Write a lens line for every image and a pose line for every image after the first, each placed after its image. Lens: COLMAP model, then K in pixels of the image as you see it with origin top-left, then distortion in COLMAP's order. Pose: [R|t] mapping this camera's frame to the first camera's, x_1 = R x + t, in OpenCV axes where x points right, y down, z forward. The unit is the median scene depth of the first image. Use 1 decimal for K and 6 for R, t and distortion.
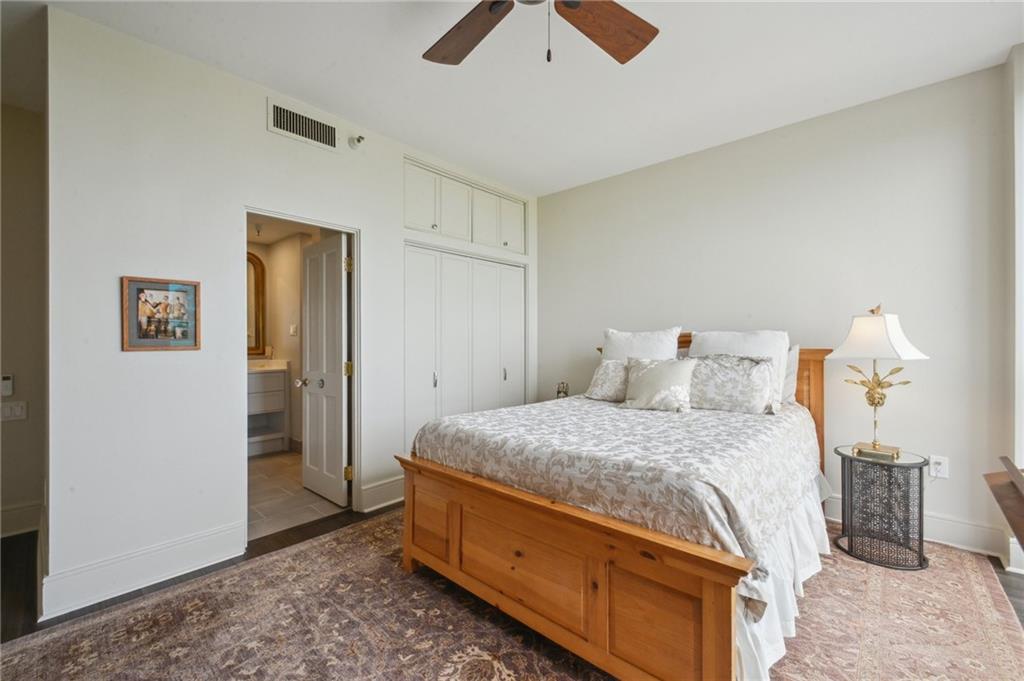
lens RADIAL K [[420.7, 0, 507.0], [0, 420.7, 341.0], [0, 0, 1]] dist [0.003213, 0.000153]
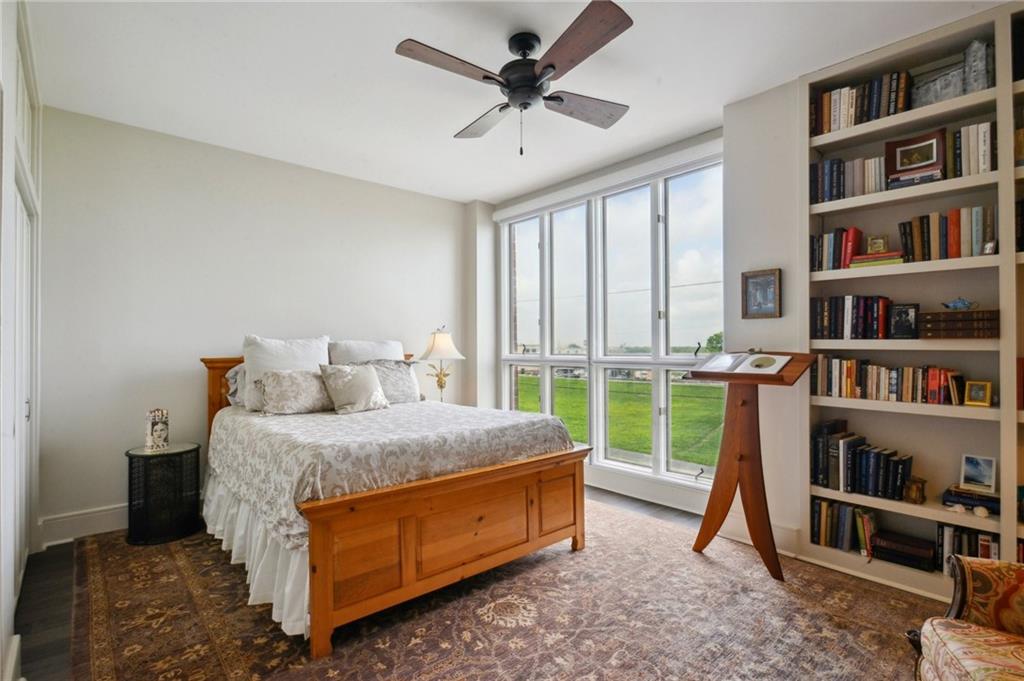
lens RADIAL K [[494.6, 0, 508.7], [0, 494.6, 343.8], [0, 0, 1]] dist [0.000647, 0.000032]
pose [[0.116071, 0.010650, 0.993184, -1.266269], [0.006842, 0.999910, -0.011521, 0.006956], [-0.993217, 0.008132, 0.115987, 0.666518]]
